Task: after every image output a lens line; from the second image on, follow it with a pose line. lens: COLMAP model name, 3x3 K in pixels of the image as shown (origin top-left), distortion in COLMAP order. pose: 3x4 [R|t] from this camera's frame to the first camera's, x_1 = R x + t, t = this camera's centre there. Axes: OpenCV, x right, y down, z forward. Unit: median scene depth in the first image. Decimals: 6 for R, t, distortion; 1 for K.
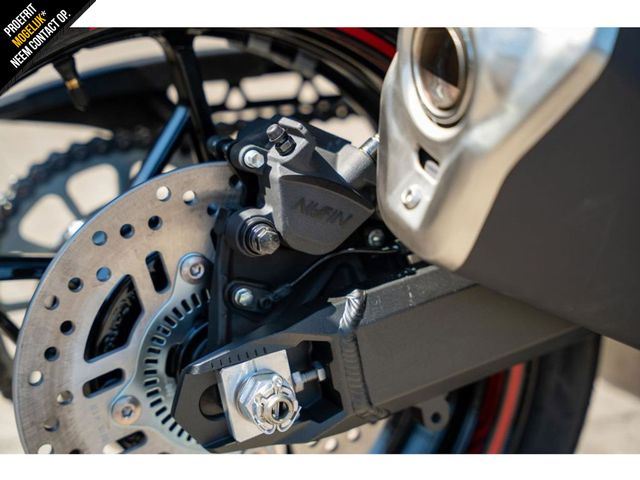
lens RADIAL K [[1289.3, 0, 318.5], [0, 1289.3, 238.6], [0, 0, 1]] dist [0.263114, 0.000000]
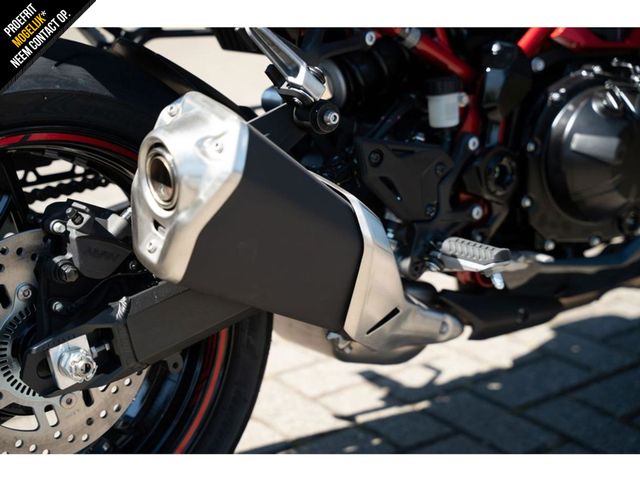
lens RADIAL K [[1289.3, 0, 316.2], [0, 1289.3, 220.6], [0, 0, 1]] dist [0.263114, 0.000000]
pose [[0.978639, -0.074817, 0.191488, -0.046228], [0.074575, 0.997179, 0.008481, -0.059805], [-0.191582, 0.005980, 0.981458, -0.794518]]
